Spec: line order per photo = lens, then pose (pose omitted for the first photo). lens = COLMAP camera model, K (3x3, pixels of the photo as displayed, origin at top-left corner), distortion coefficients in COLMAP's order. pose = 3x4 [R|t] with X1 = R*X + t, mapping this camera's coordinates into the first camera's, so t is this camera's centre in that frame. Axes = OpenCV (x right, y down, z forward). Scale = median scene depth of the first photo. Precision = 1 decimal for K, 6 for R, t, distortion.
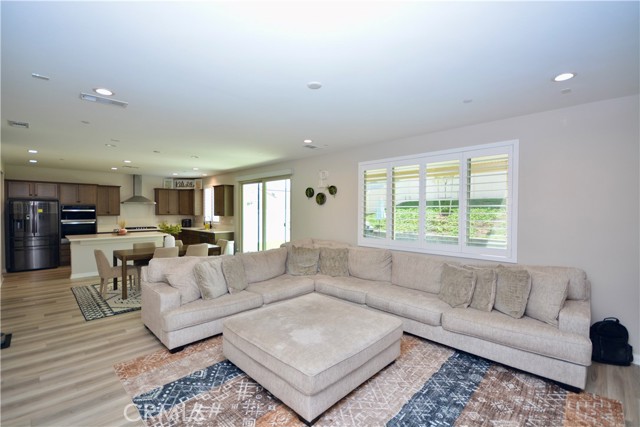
lens RADIAL K [[281.8, 0, 318.0], [0, 281.8, 215.4], [0, 0, 1]] dist [0.019538, -0.017803]
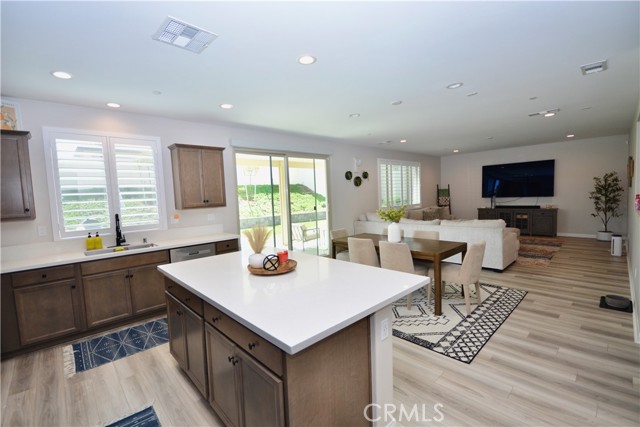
lens RADIAL K [[281.8, 0, 318.0], [0, 281.8, 215.4], [0, 0, 1]] dist [0.019538, -0.017803]
pose [[0.029765, -0.080612, 0.996301, -0.878062], [0.056558, 0.995282, 0.078839, -0.012845], [-0.997956, 0.054002, 0.034184, 0.811612]]
